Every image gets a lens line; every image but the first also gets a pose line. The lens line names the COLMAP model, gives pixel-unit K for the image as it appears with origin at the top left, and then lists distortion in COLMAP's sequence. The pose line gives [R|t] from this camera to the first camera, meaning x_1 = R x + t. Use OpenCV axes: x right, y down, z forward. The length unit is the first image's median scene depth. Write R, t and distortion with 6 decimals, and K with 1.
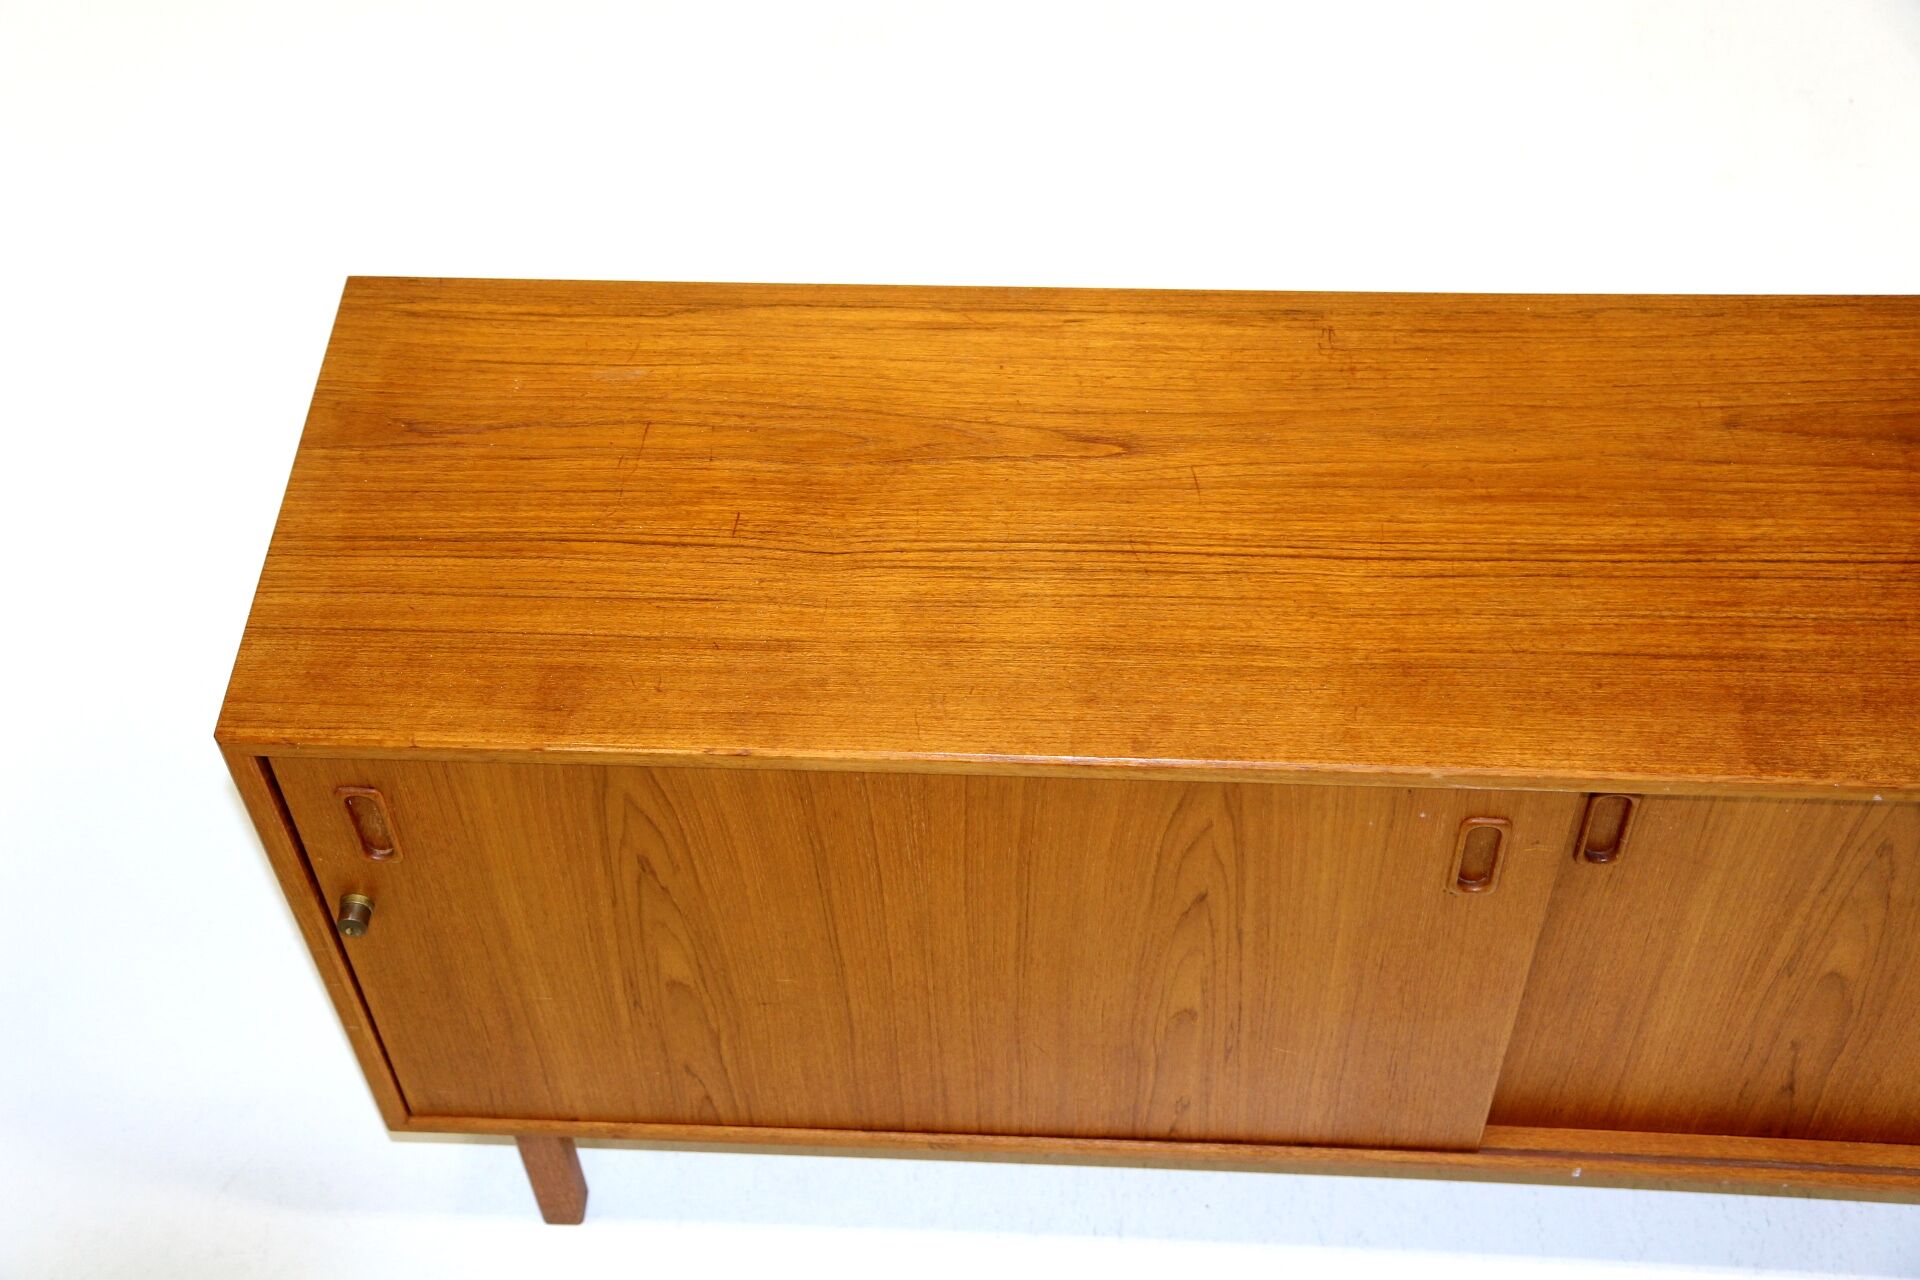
lens RADIAL K [[2455.1, 0, 958.2], [0, 2455.1, 641.6], [0, 0, 1]] dist [0.086420, 0.000000]
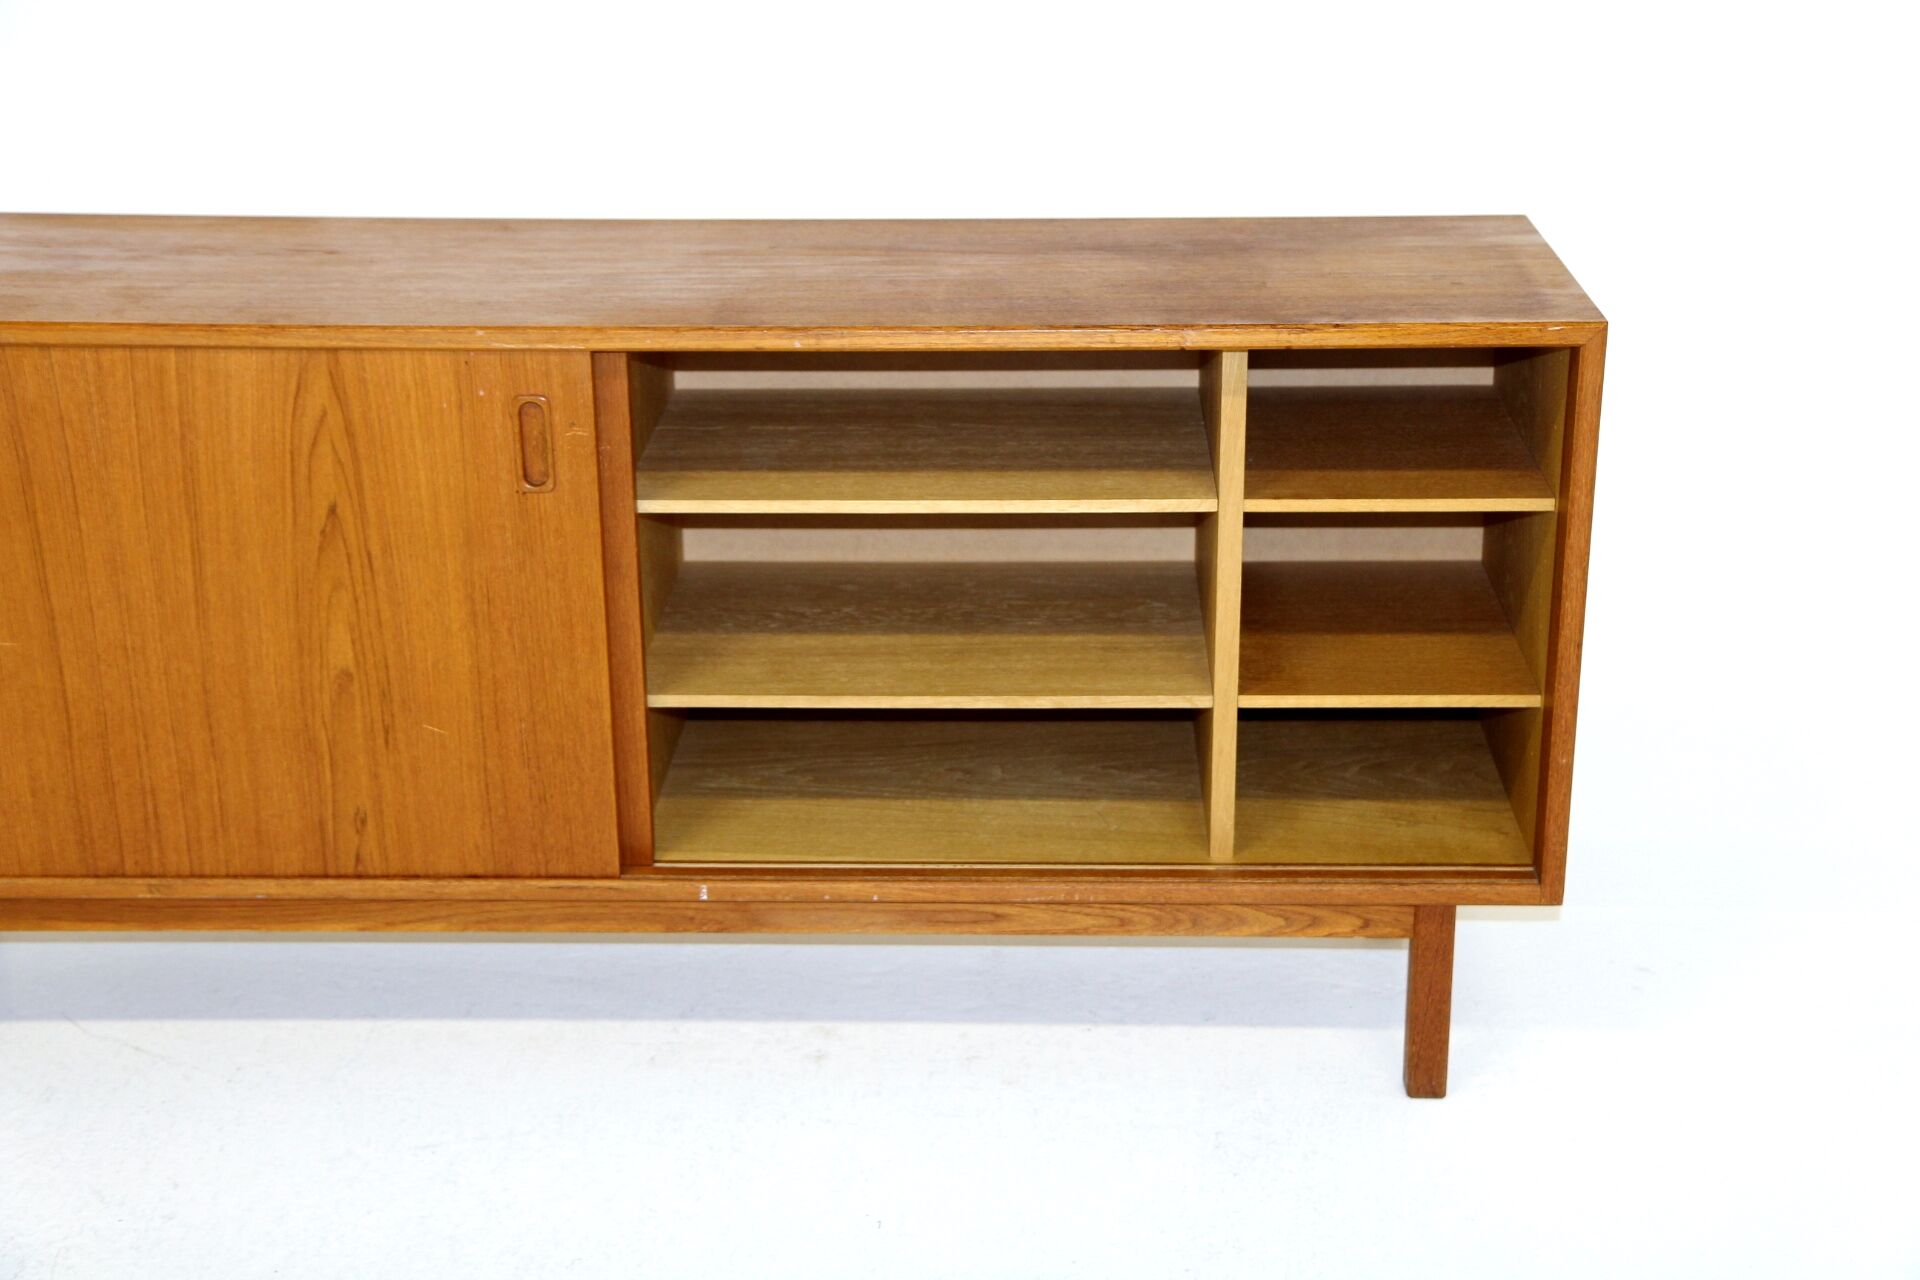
lens RADIAL K [[2455.1, 0, 967.9], [0, 2455.1, 635.2], [0, 0, 1]] dist [0.086420, 0.000000]
pose [[0.999356, 0.020429, 0.029515, 0.373849], [-0.002572, 0.860878, -0.508804, 0.772992], [-0.035803, 0.508400, 0.860376, -0.069512]]
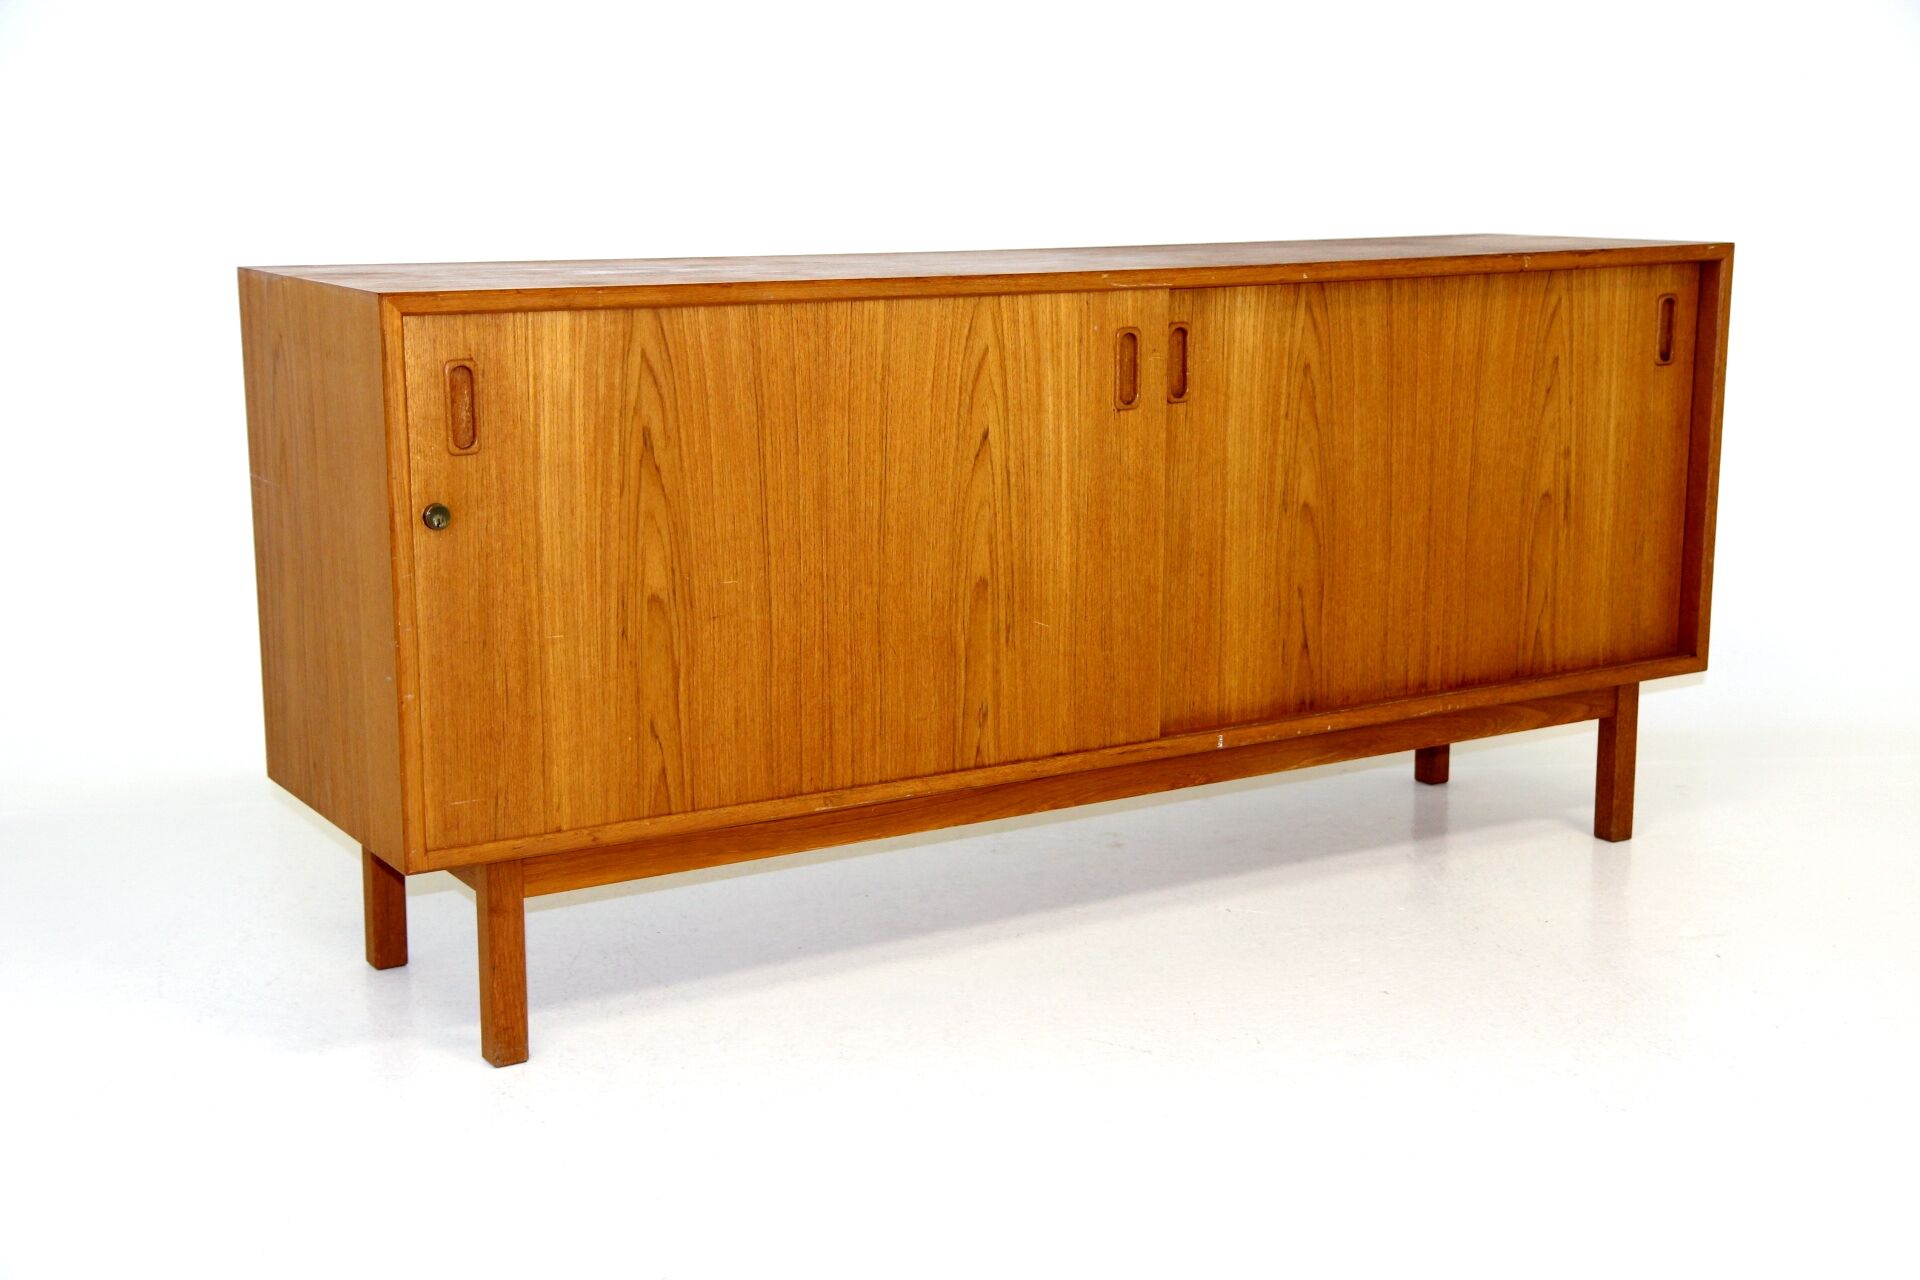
lens RADIAL K [[2455.1, 0, 915.0], [0, 2455.1, 689.5], [0, 0, 1]] dist [0.086420, 0.000000]
pose [[0.828701, -0.085380, 0.553142, -0.755940], [0.421659, 0.745131, -0.516704, 0.944841], [-0.368047, 0.661430, 0.653492, 0.124723]]
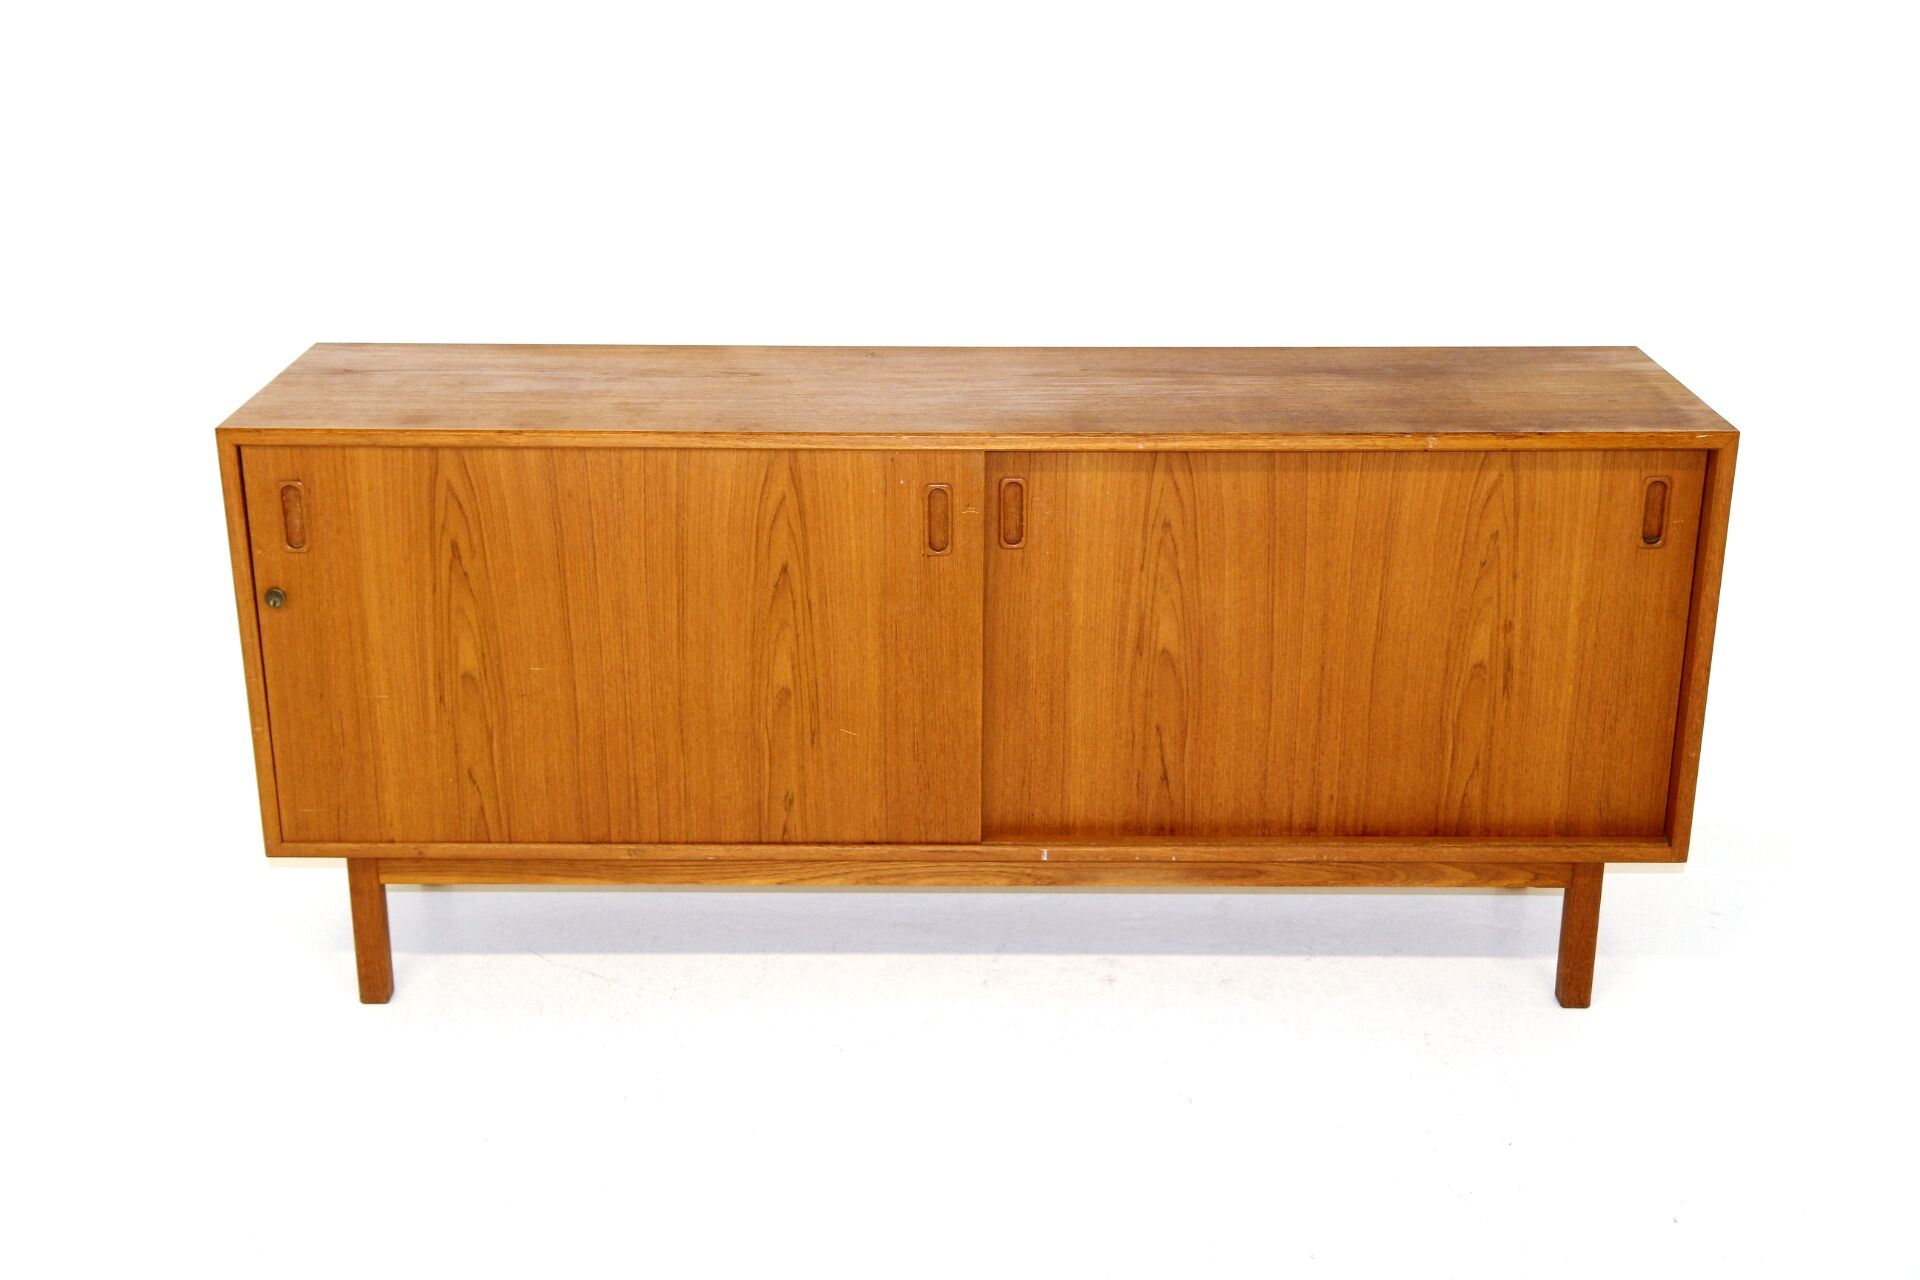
lens RADIAL K [[2088.6, 0, 973.5], [0, 2088.6, 641.4], [0, 0, 1]] dist [0.029007, 0.000000]
pose [[0.998202, 0.019995, 0.056502, 0.142584], [0.012023, 0.856742, -0.515604, 0.856931], [-0.058717, 0.515357, 0.854962, -0.207230]]
